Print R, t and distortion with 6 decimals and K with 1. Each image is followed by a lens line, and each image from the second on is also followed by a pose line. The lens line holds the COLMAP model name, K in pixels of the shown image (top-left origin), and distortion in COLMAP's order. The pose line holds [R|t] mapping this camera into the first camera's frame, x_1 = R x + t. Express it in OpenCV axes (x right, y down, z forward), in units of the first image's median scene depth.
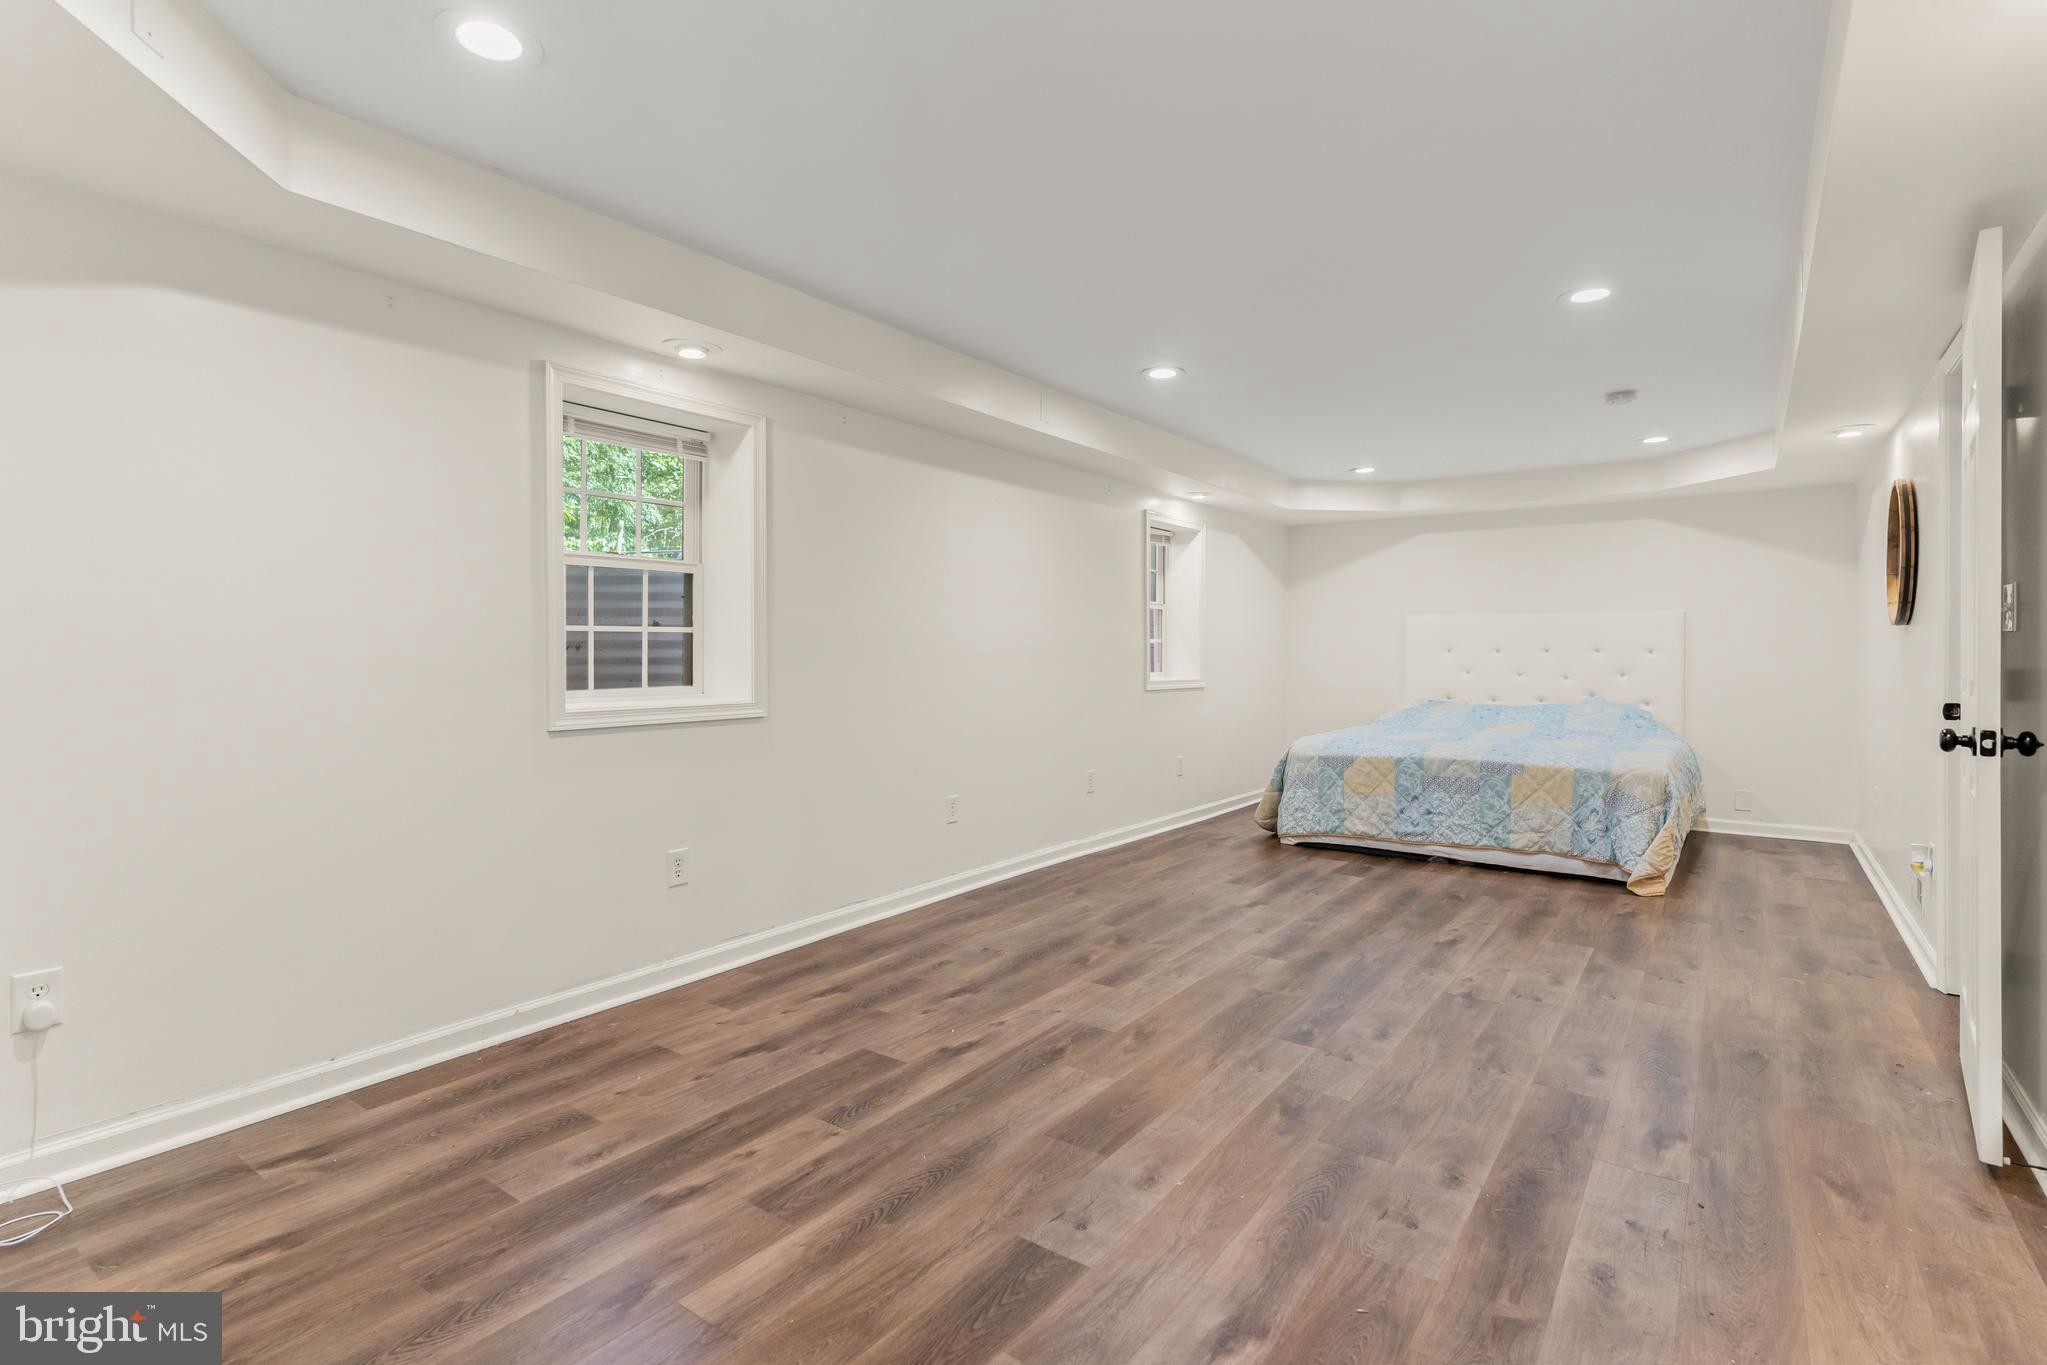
lens RADIAL K [[983.2, 0, 1023.1], [0, 983.2, 660.6], [0, 0, 1]] dist [0.001405, -0.001059]
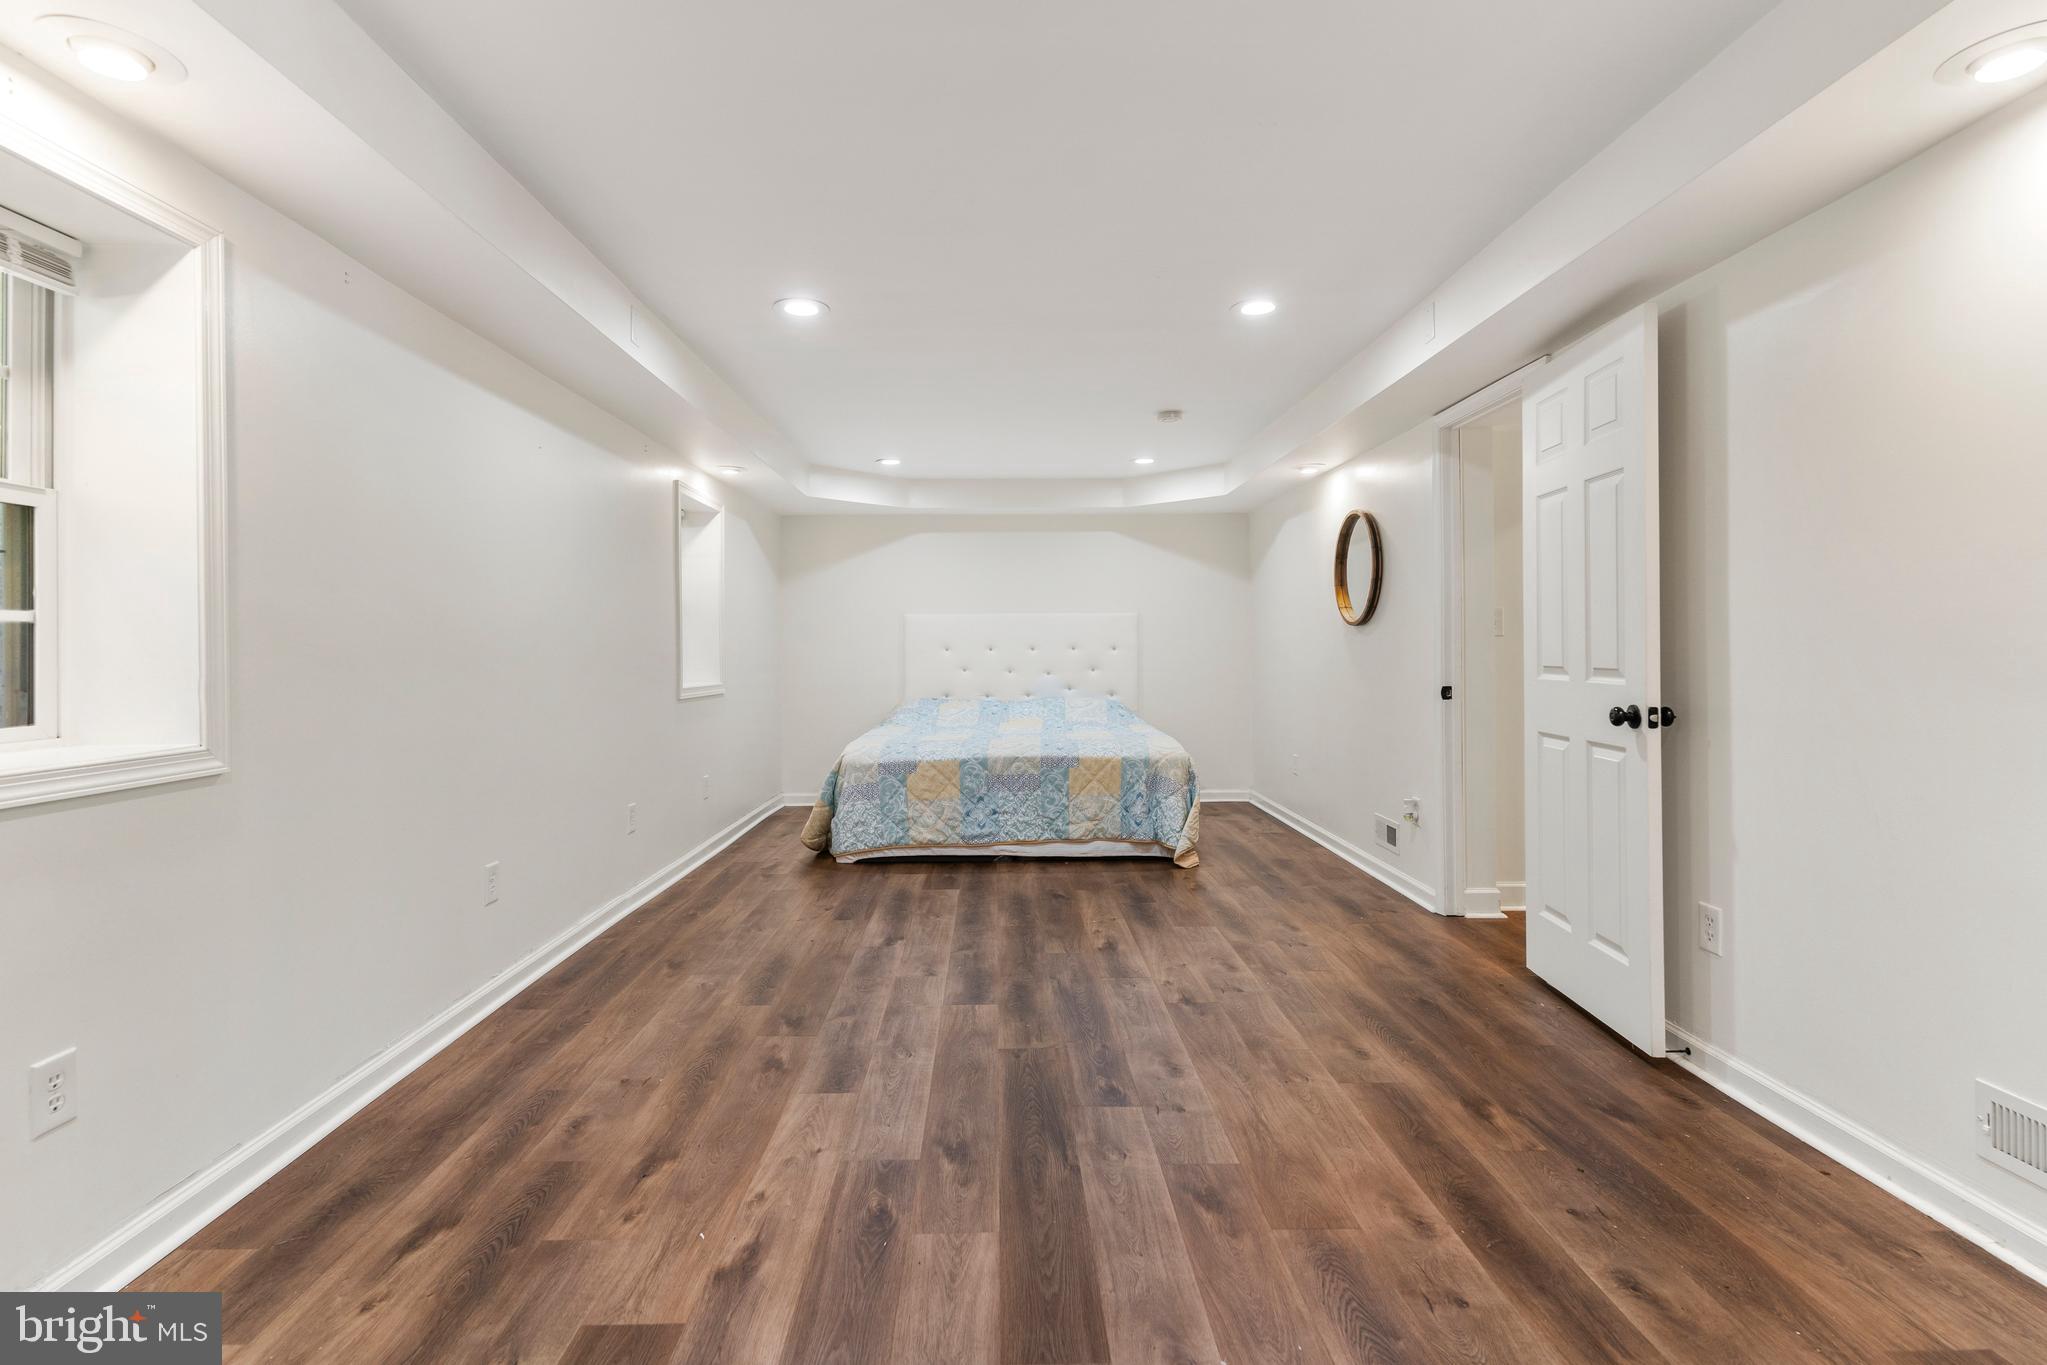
lens RADIAL K [[983.2, 0, 1015.5], [0, 983.2, 653.5], [0, 0, 1]] dist [0.001405, -0.001059]
pose [[0.802529, -0.009825, 0.596532, -0.242410], [0.014719, 0.999886, -0.003333, -0.002403], [-0.596431, 0.011455, 0.802582, 0.294125]]
